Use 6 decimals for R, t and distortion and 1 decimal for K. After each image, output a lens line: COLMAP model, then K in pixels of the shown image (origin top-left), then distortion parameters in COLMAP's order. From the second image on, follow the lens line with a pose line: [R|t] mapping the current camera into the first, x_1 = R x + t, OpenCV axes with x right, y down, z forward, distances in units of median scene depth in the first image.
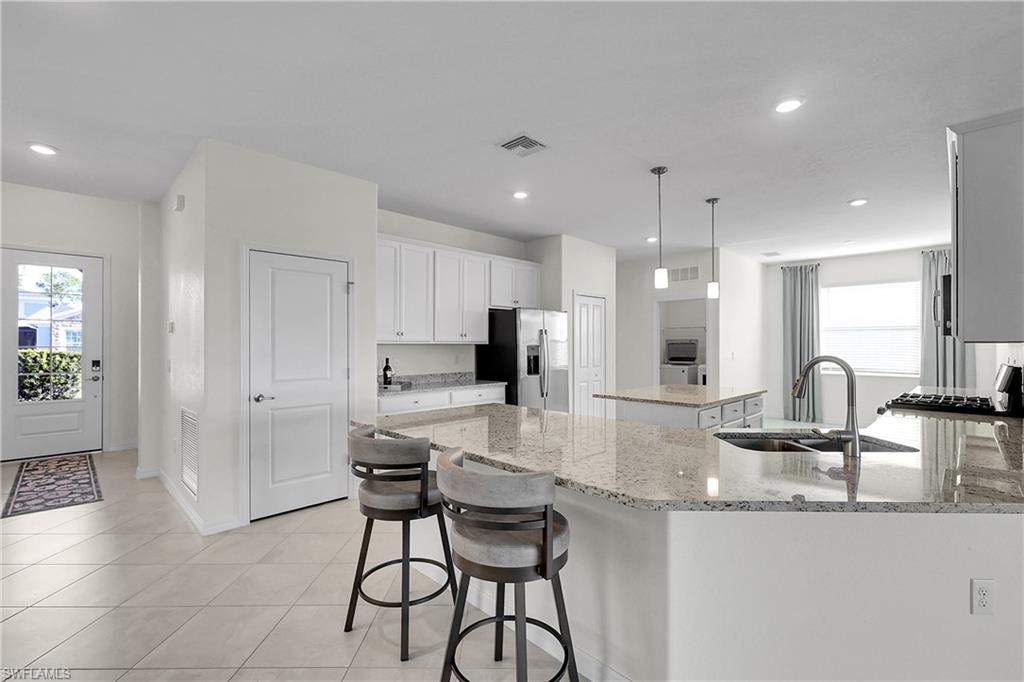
lens RADIAL K [[450.1, 0, 513.7], [0, 450.1, 342.2], [0, 0, 1]] dist [0.004732, 0.000152]
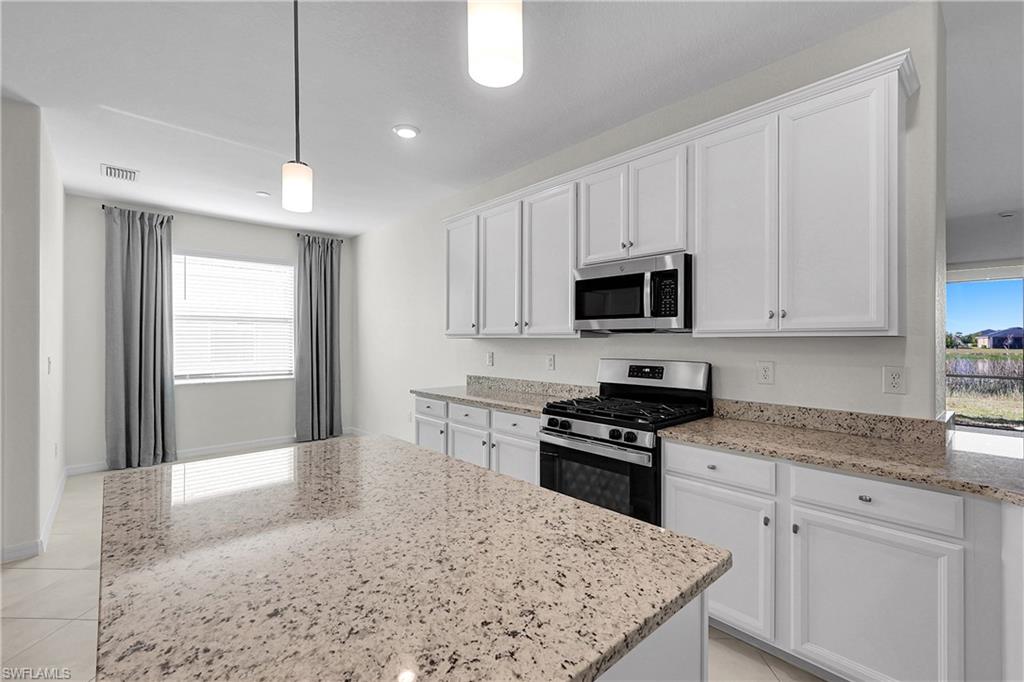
lens RADIAL K [[450.1, 0, 506.6], [0, 450.1, 339.8], [0, 0, 1]] dist [0.004732, 0.000152]
pose [[0.055025, 0.002915, 0.998481, 0.071409], [-0.004747, 0.999985, -0.002658, 0.005103], [-0.998474, -0.004593, 0.055038, 0.646801]]
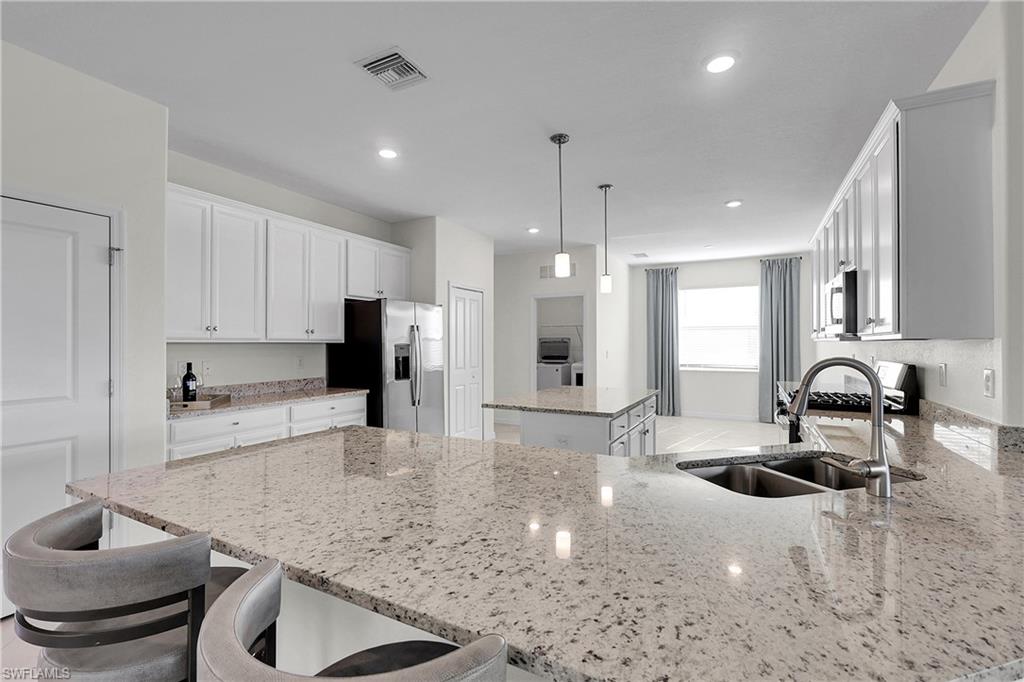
lens RADIAL K [[450.1, 0, 527.9], [0, 450.1, 340.0], [0, 0, 1]] dist [0.004732, 0.000152]
pose [[0.946234, 0.000675, 0.323484, -0.006420], [0.000044, 0.999998, -0.002216, 0.000925], [-0.323484, 0.002111, 0.946231, 0.140475]]
